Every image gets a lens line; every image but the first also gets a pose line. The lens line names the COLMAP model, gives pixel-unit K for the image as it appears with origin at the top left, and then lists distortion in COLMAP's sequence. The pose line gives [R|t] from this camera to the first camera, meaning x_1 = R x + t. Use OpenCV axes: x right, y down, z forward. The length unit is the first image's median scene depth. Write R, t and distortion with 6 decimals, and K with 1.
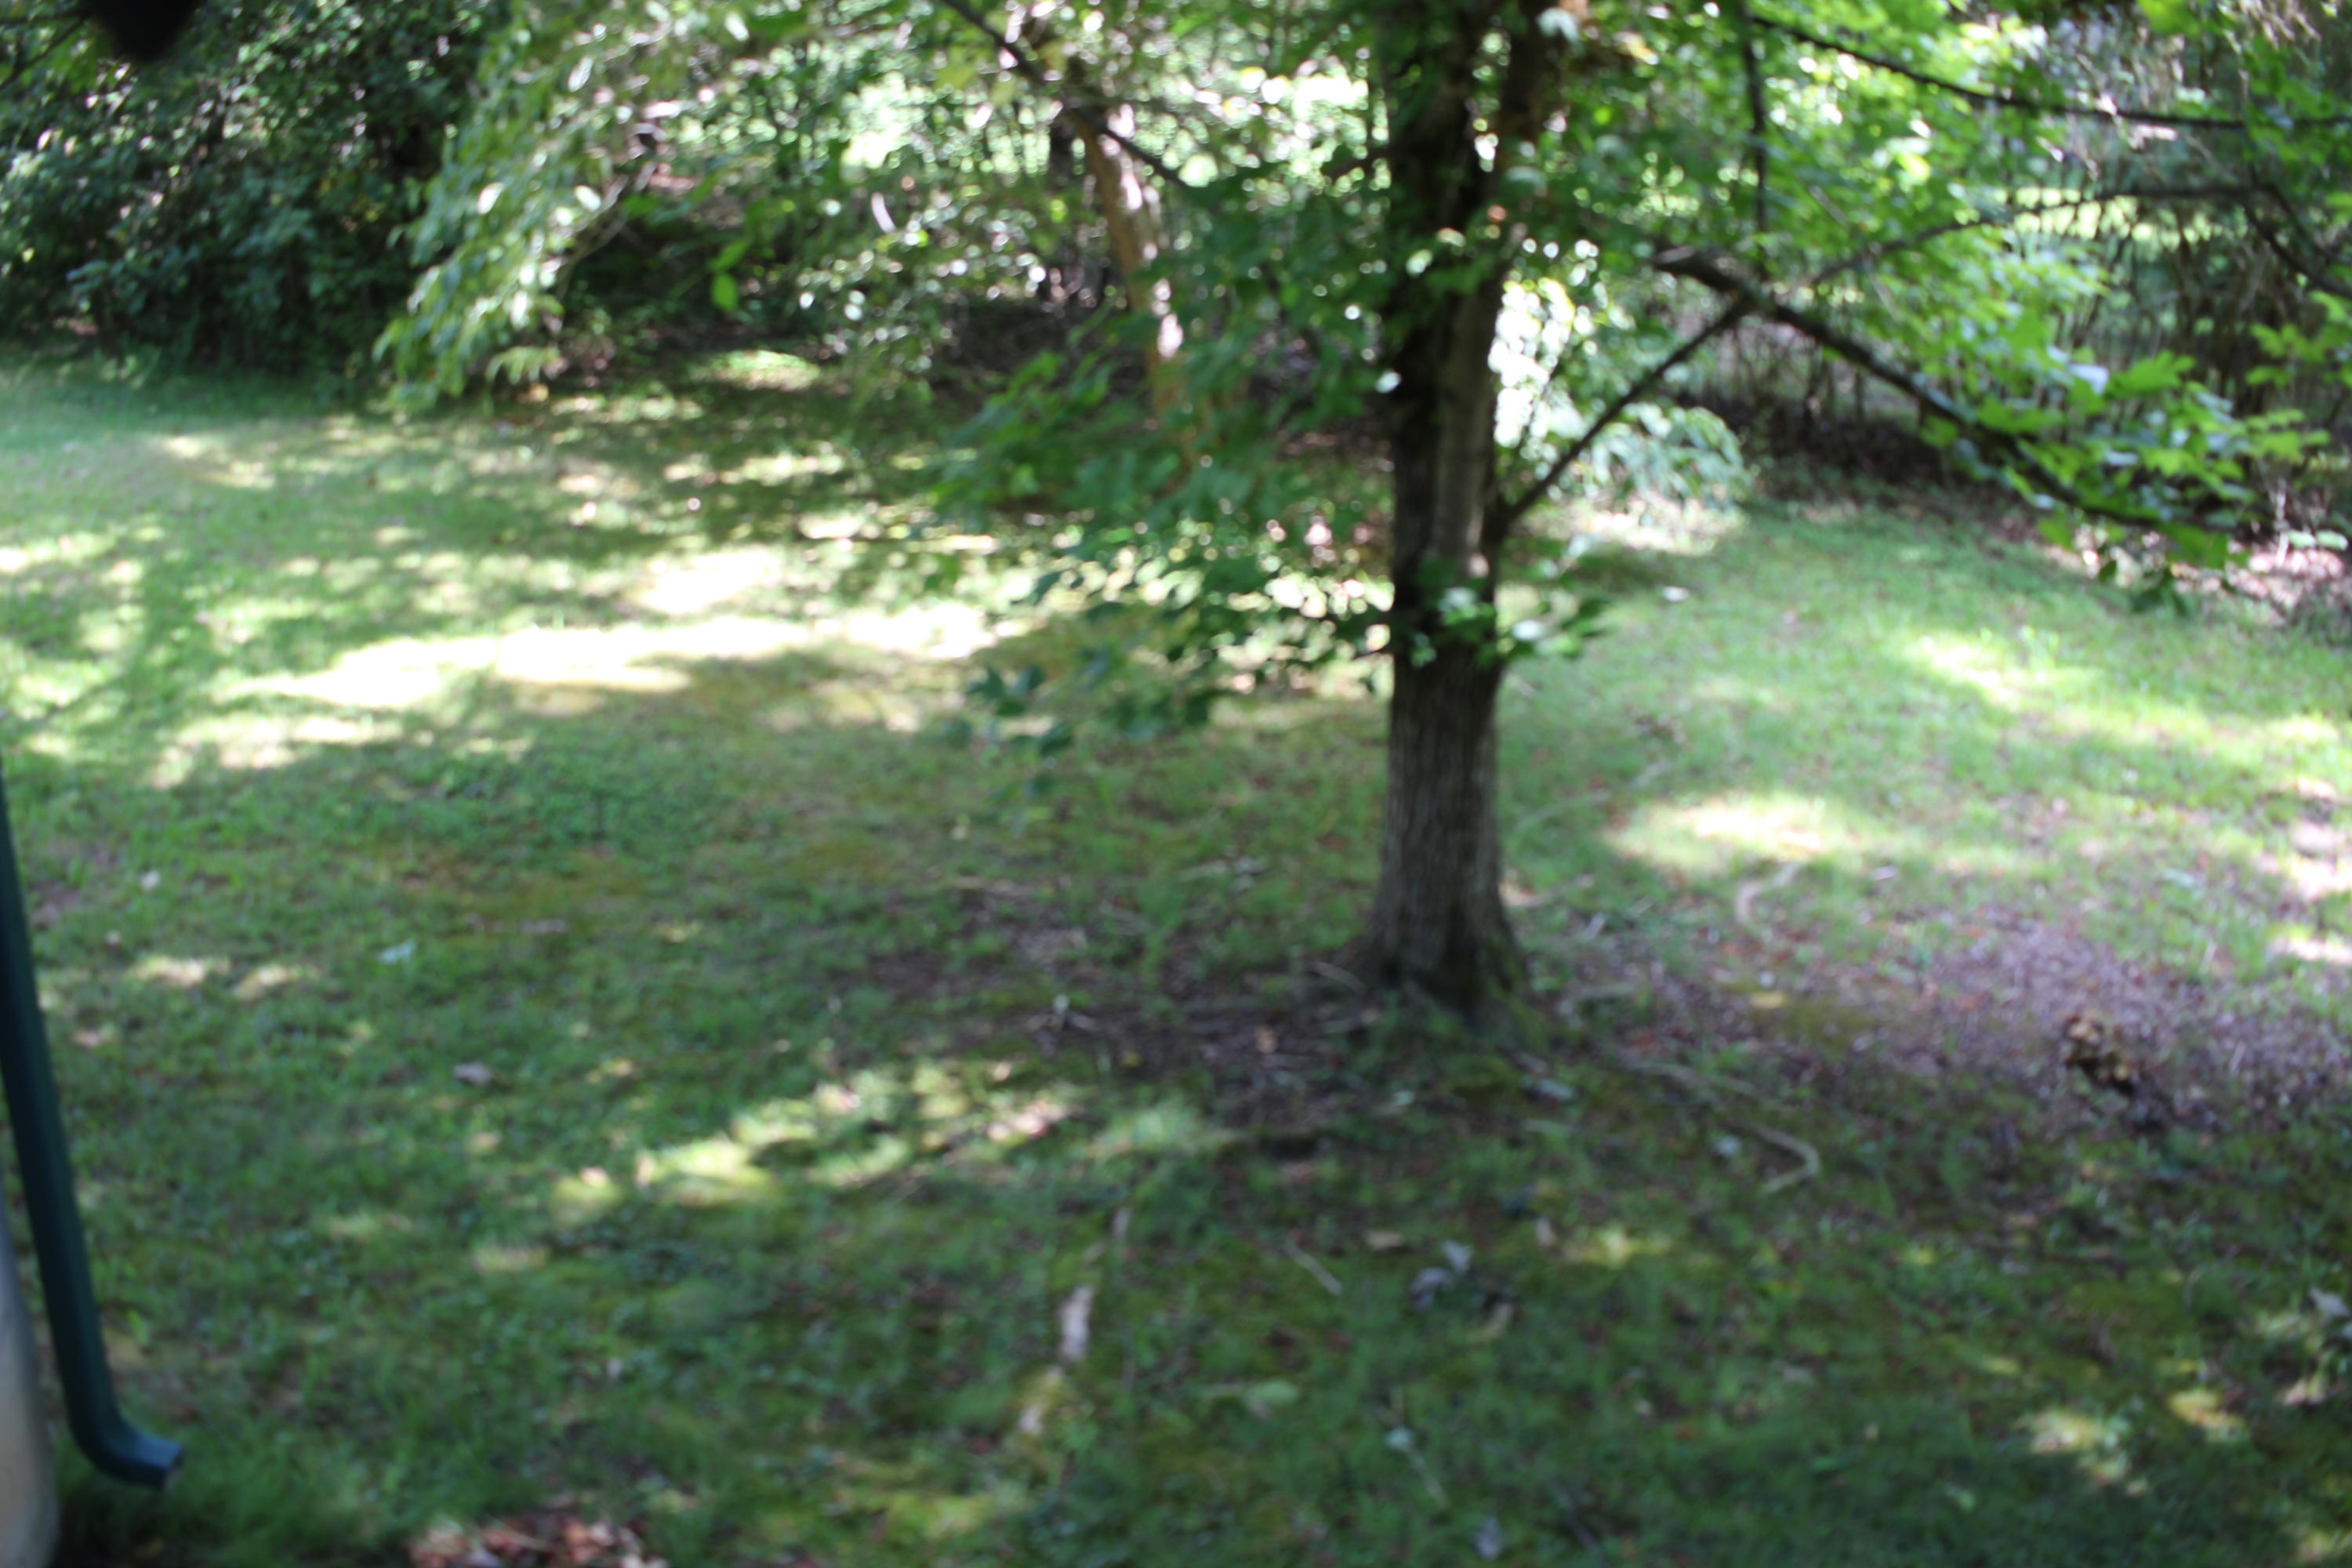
lens RADIAL K [[2595.2, 0, 1176.0], [0, 2595.2, 784.0], [0, 0, 1]] dist [-0.122585, 0.122098]
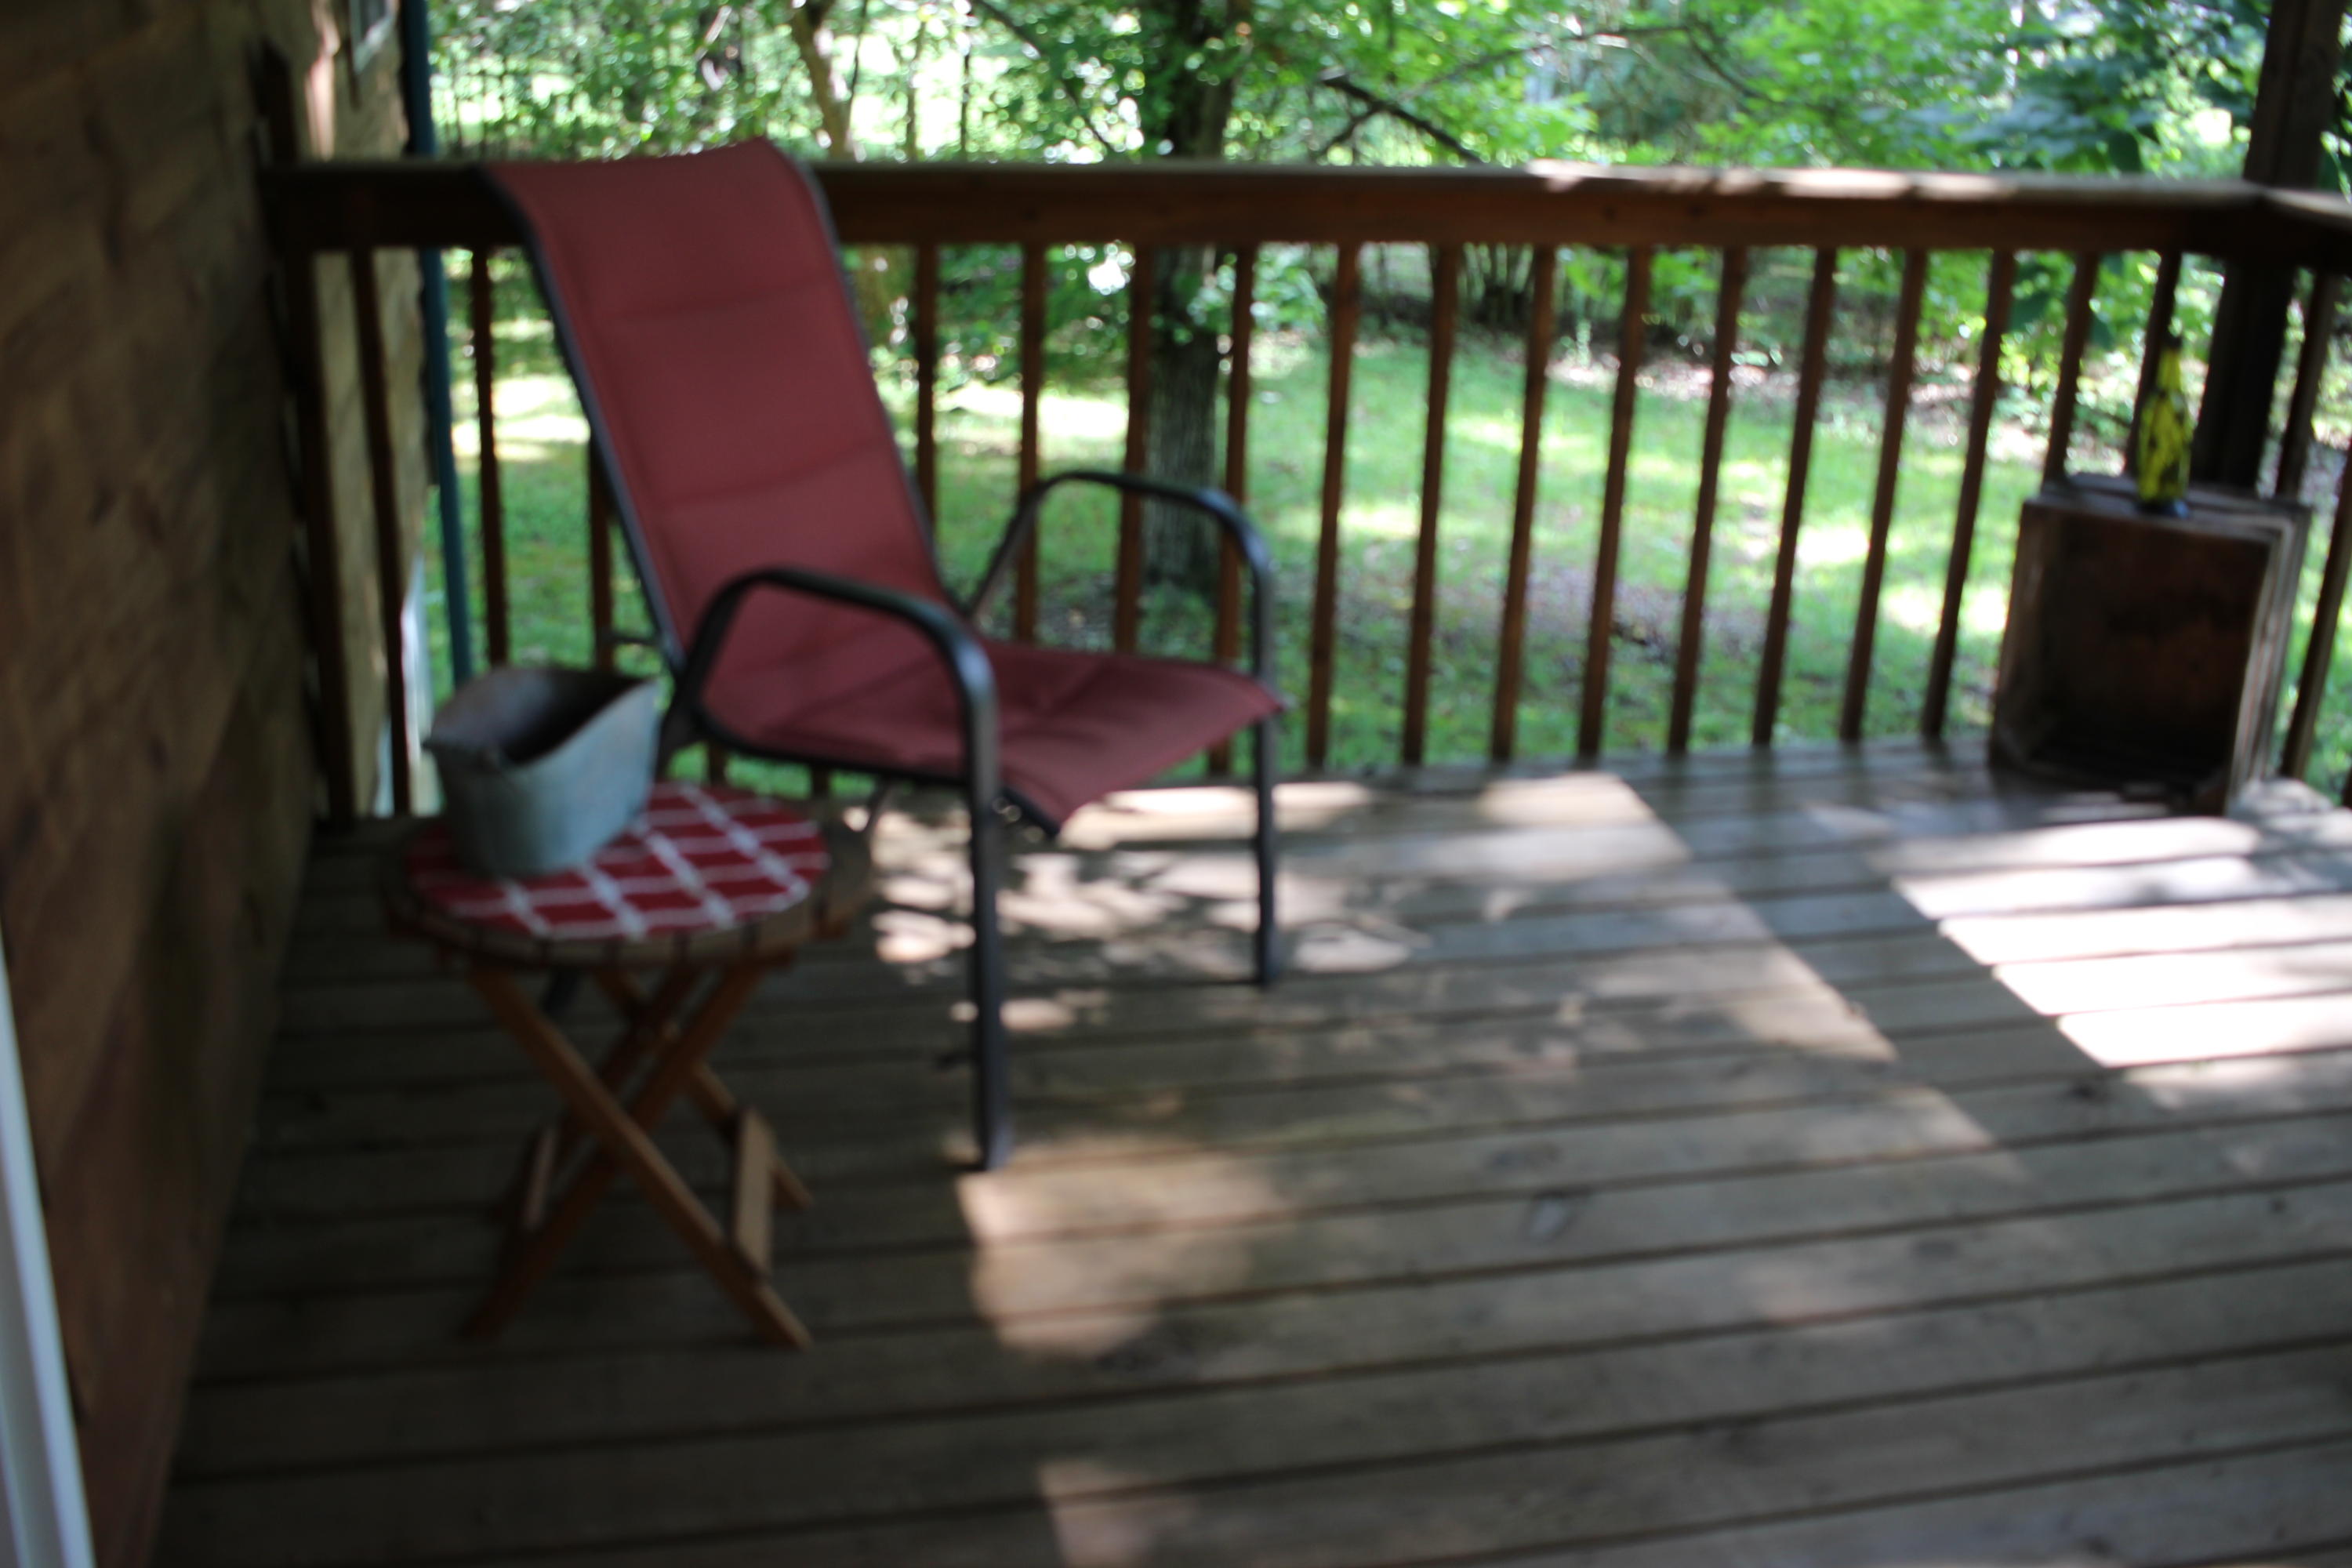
lens RADIAL K [[2595.2, 0, 1176.0], [0, 2595.2, 784.0], [0, 0, 1]] dist [-0.122585, 0.122098]
pose [[0.979077, -0.054112, 0.196165, -0.124294], [0.052633, 0.998533, 0.012748, 0.108831], [-0.196567, -0.002156, 0.980488, -0.269488]]
